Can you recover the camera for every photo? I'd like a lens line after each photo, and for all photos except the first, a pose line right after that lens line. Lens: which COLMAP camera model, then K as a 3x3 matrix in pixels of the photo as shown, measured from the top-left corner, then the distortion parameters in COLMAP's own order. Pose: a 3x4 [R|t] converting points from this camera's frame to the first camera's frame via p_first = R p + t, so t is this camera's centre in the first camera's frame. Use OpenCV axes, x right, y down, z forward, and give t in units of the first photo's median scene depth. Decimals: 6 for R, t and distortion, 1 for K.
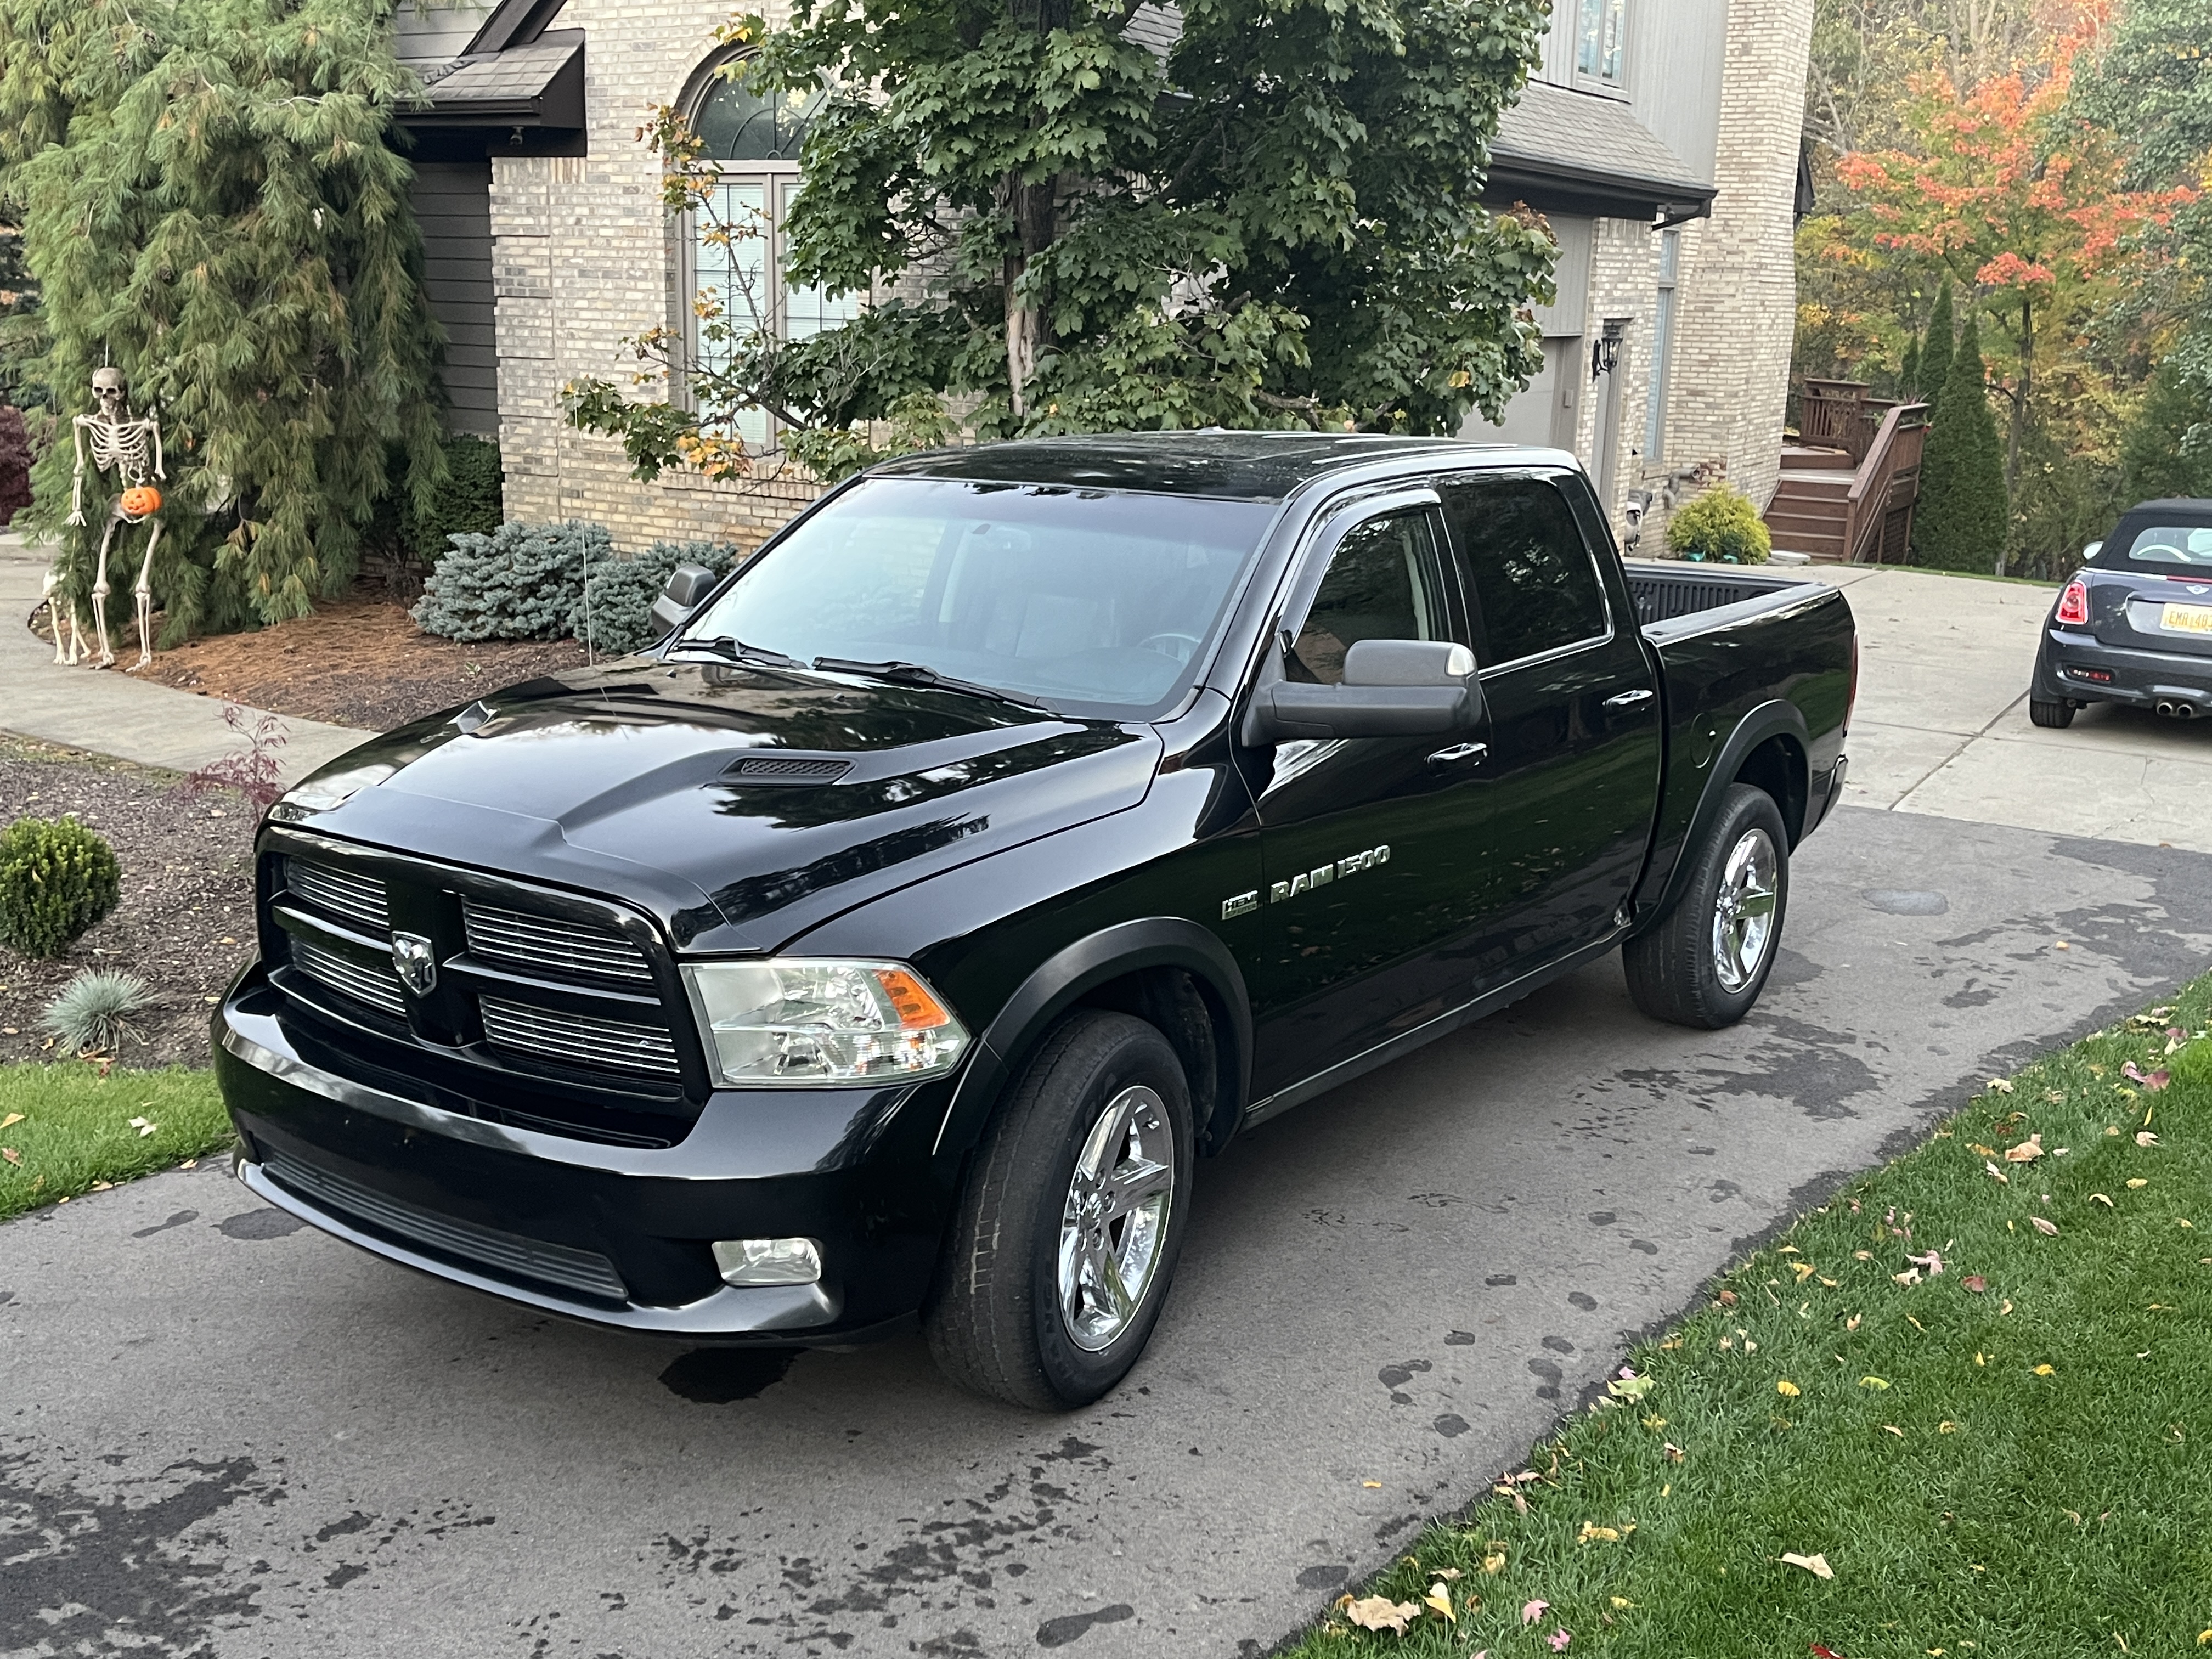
lens RADIAL K [[2223.0, 0, 1099.5], [0, 2223.0, 833.1], [0, 0, 1]] dist [0.038217, -0.010885]
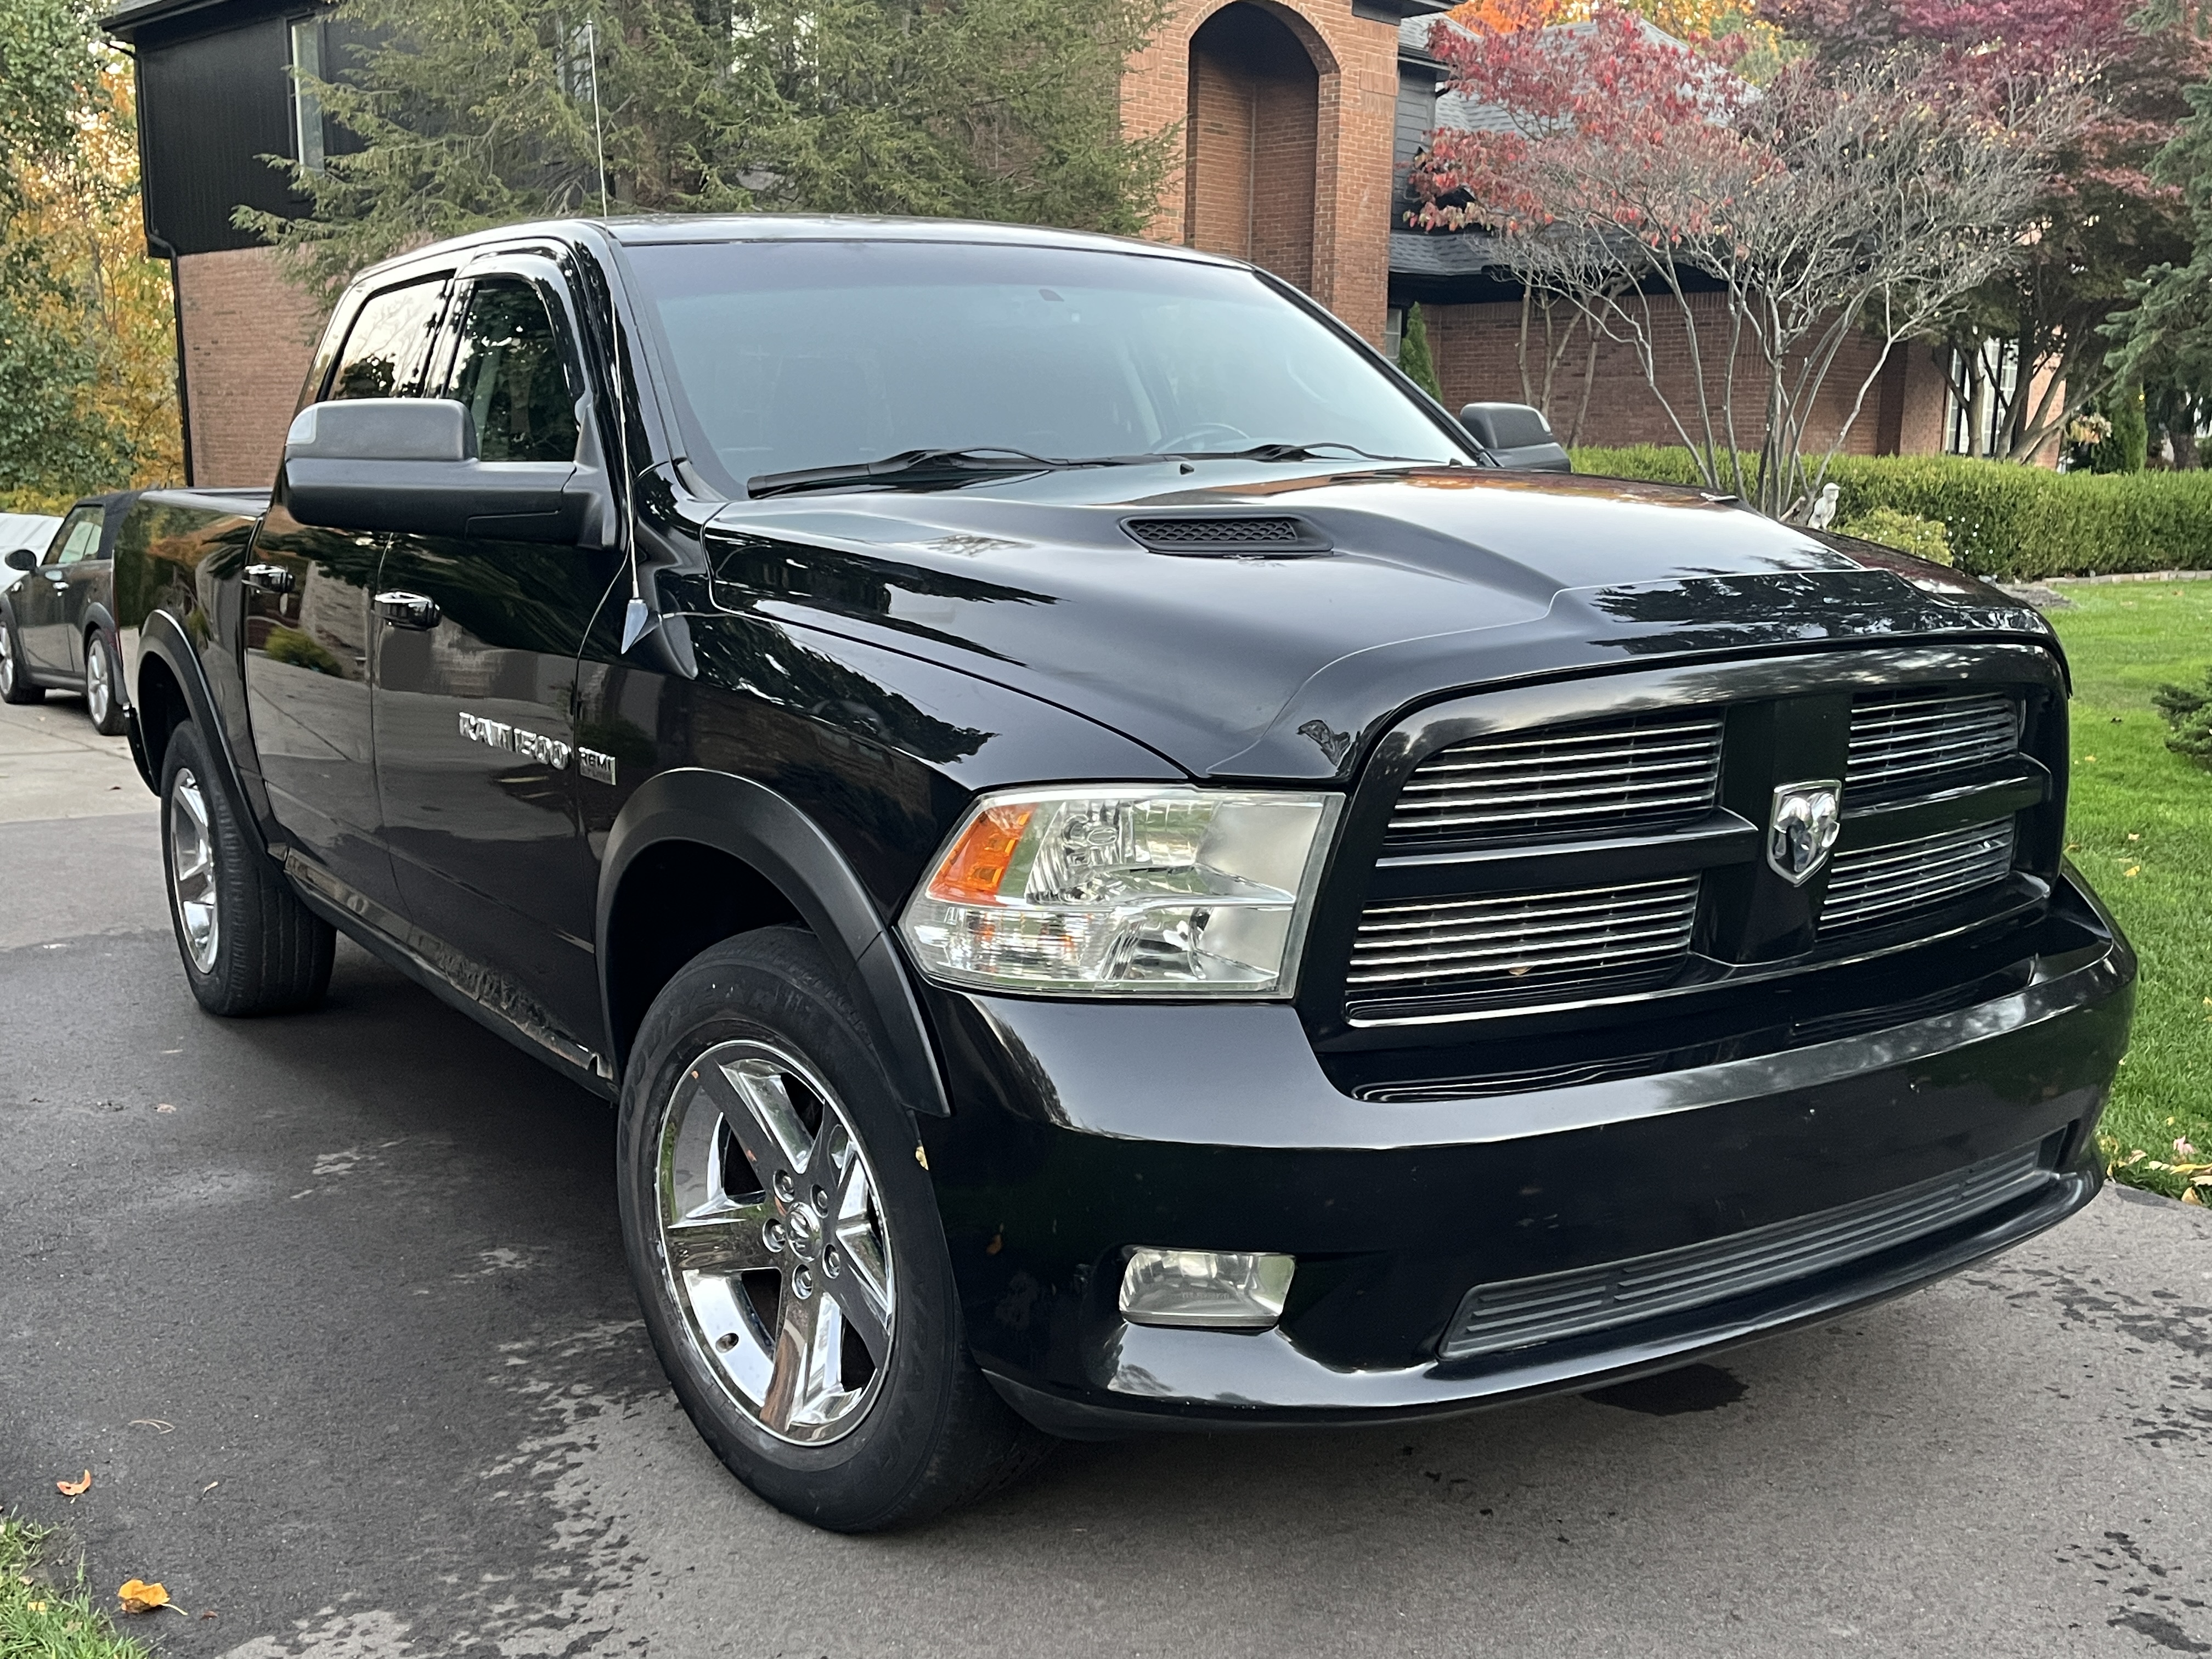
lens RADIAL K [[2234.7, 0, 1126.7], [0, 2234.7, 833.0], [0, 0, 1]] dist [0.028788, 0.013332]
pose [[0.340043, -0.168215, 0.925243, -0.385419], [0.209295, 0.972733, 0.099929, -0.018058], [-0.916824, 0.159668, 0.365978, 0.379737]]
